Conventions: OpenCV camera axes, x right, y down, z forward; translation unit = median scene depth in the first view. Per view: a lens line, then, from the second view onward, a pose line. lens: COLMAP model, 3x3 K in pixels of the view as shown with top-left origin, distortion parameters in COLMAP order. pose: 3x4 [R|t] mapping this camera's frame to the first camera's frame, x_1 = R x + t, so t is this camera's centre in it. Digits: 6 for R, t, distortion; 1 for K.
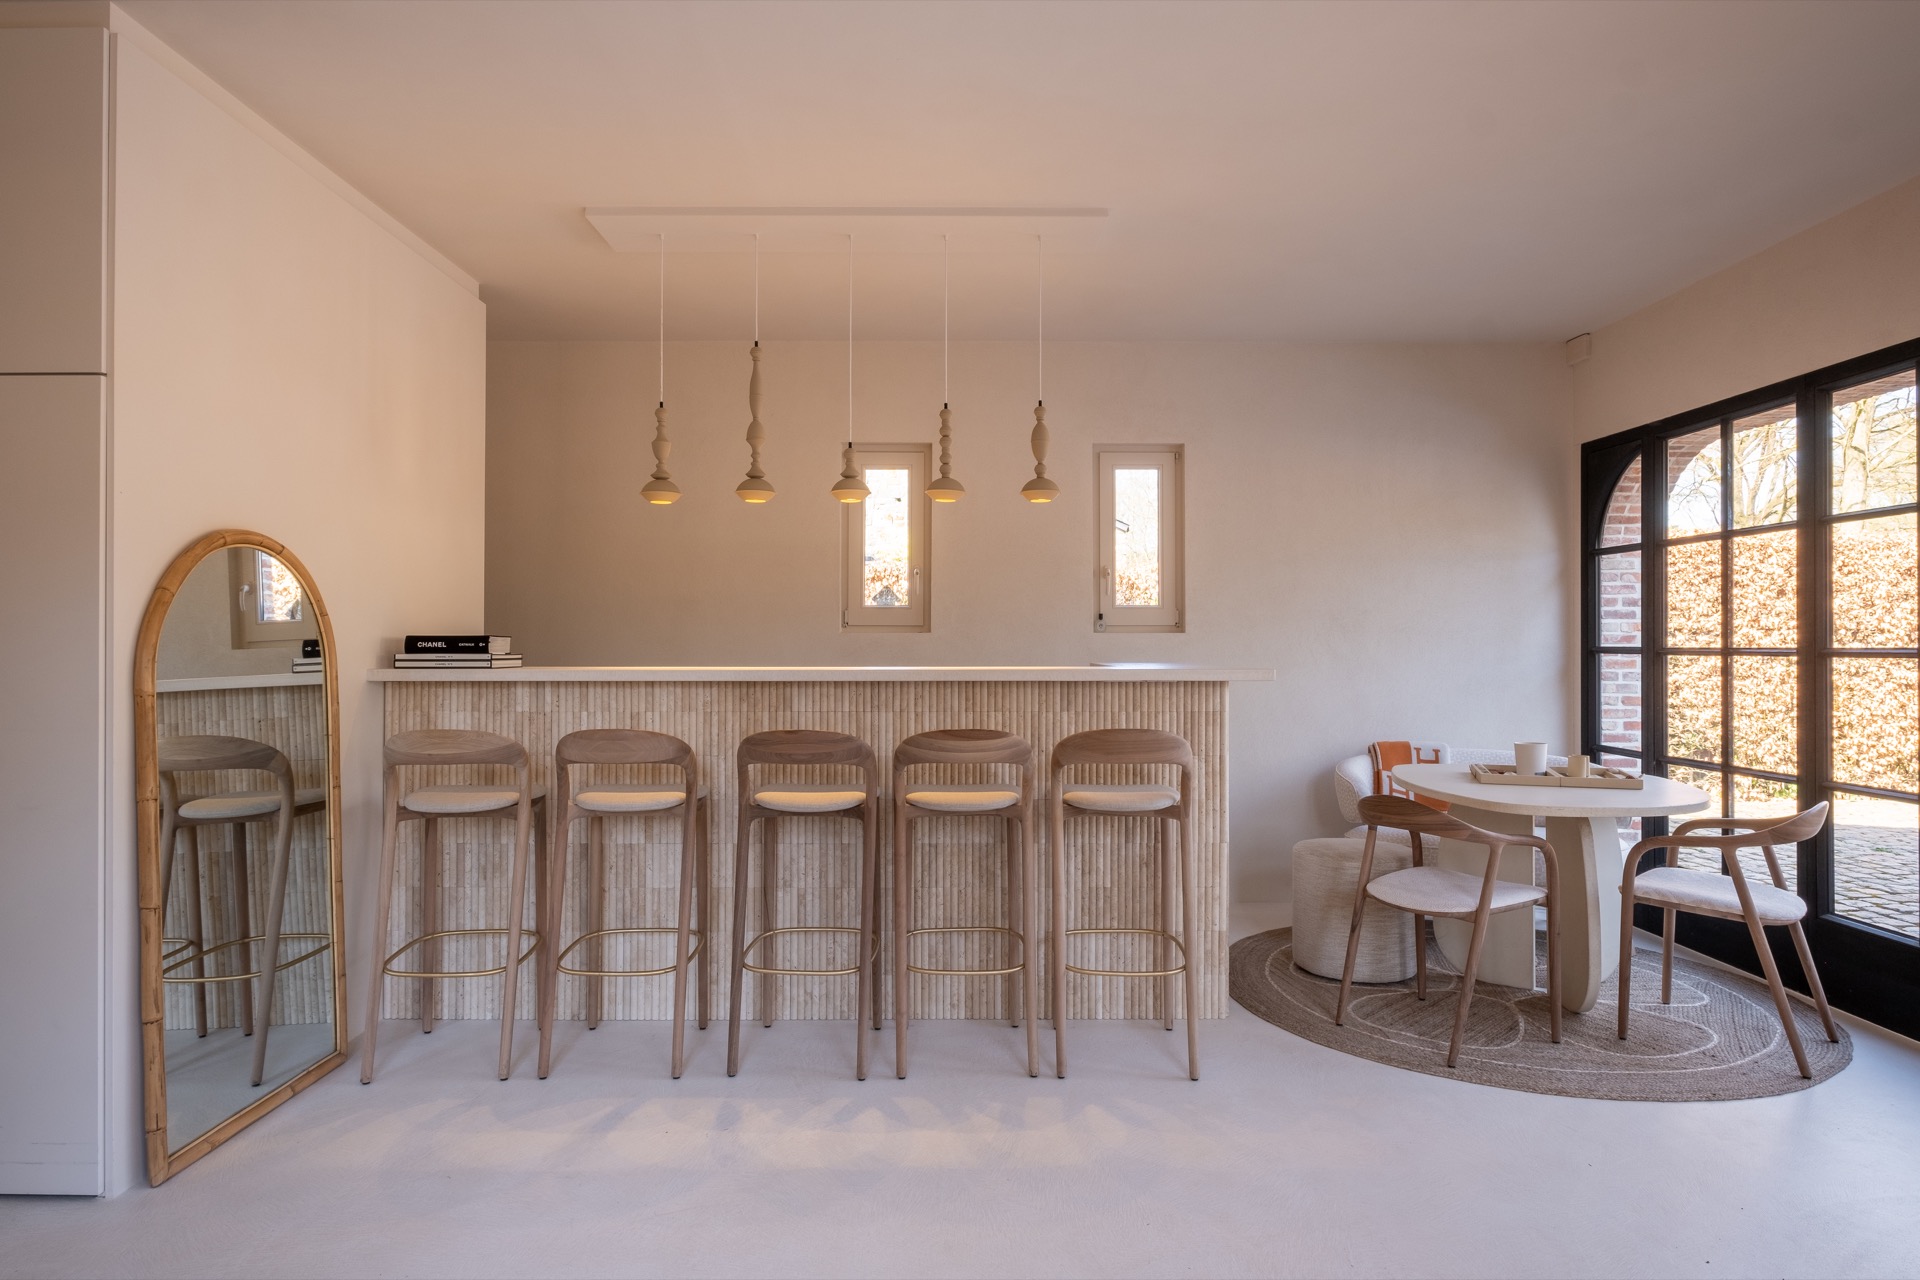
lens RADIAL K [[1079.3, 0, 960.0], [0, 1079.3, 640.0], [0, 0, 1]] dist [-0.002980, -0.000272]
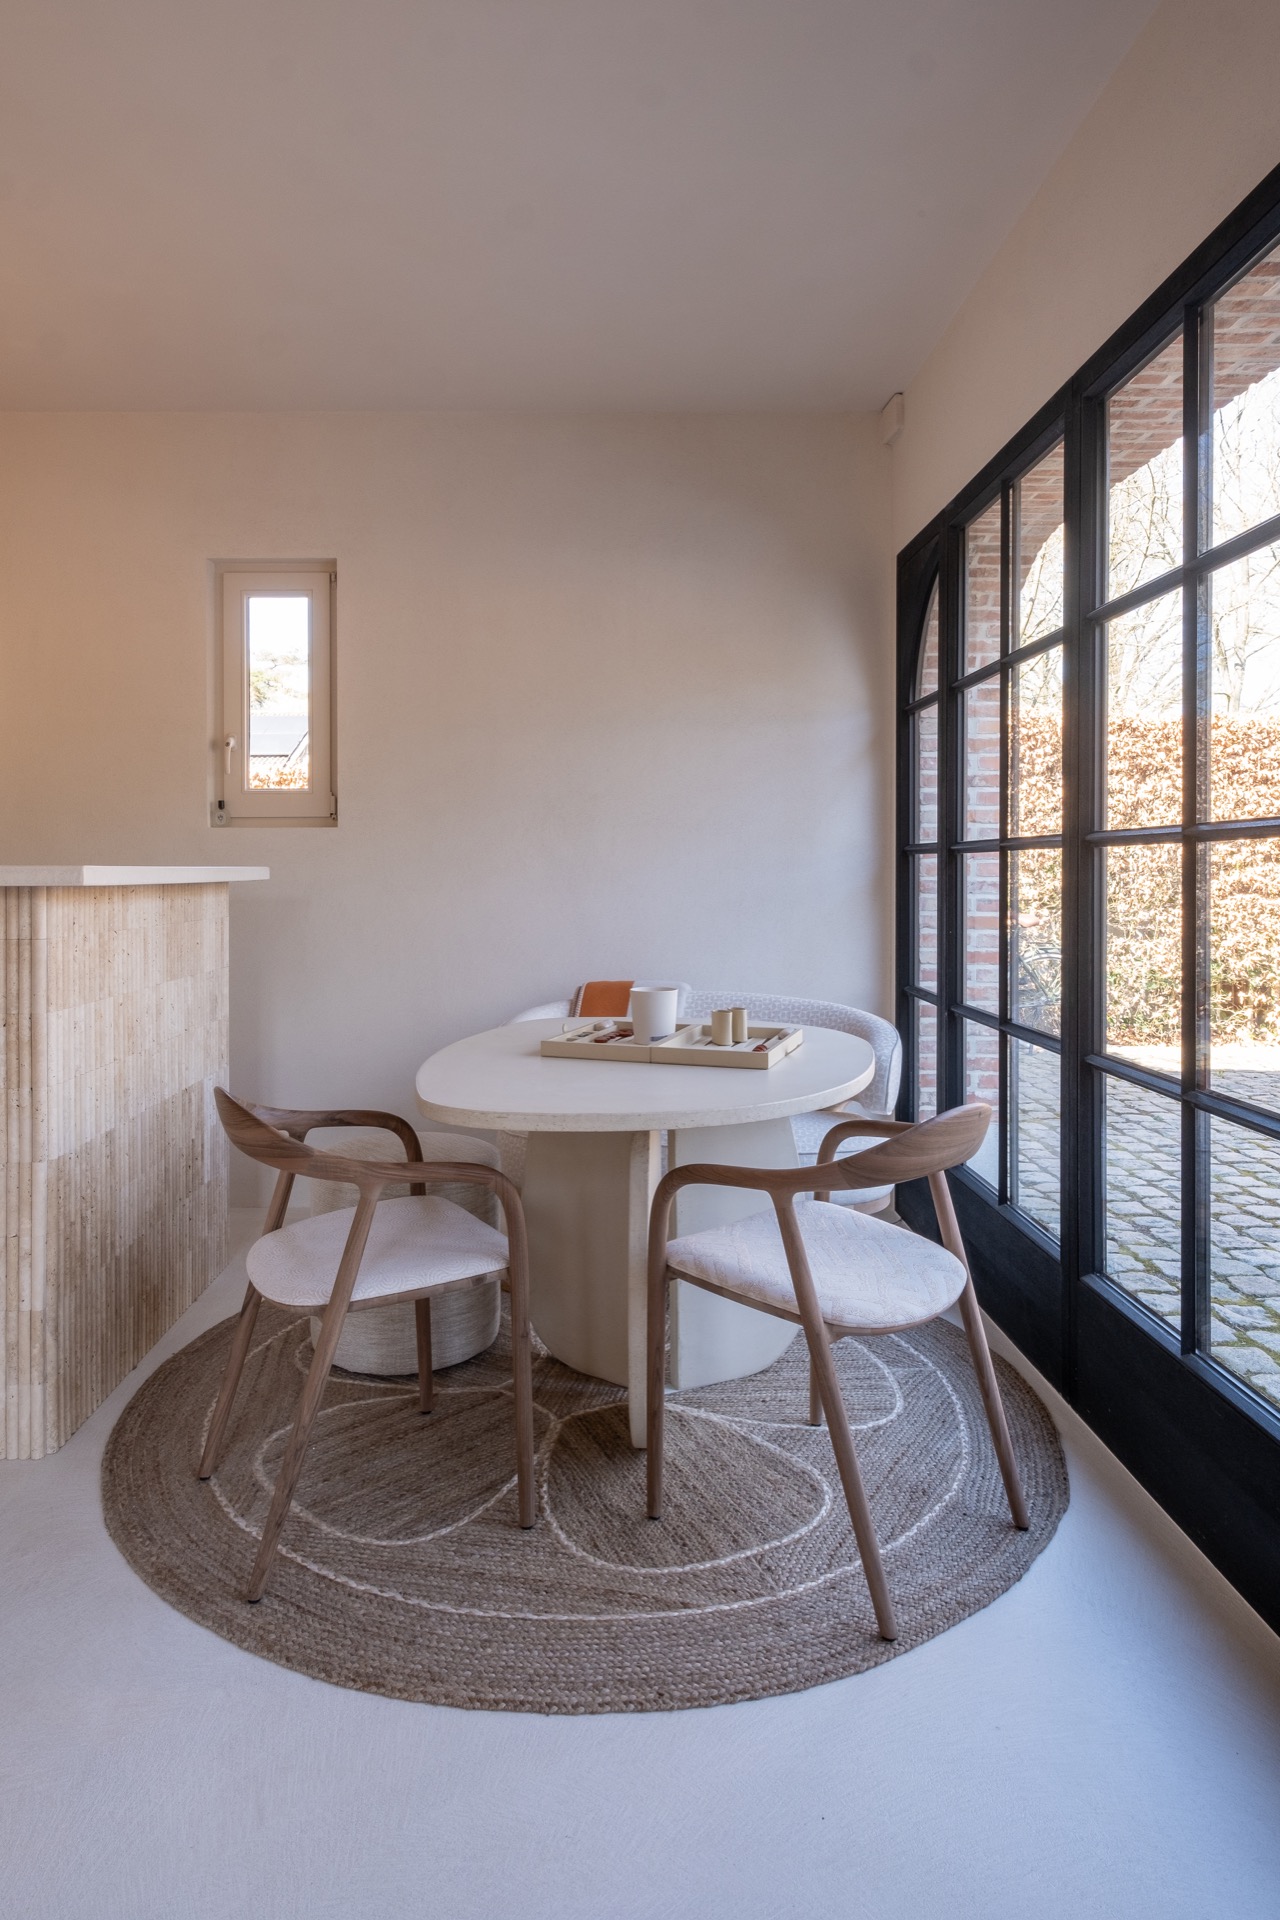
lens RADIAL K [[1115.1, 0, 597.7], [0, 1115.1, 877.7], [0, 0, 1]] dist [-0.000743, -0.001937]
pose [[0.999995, -0.003149, -0.000274, 0.550518], [0.003151, 0.999938, 0.010713, 0.027780], [0.000241, -0.010714, 0.999943, 0.394822]]
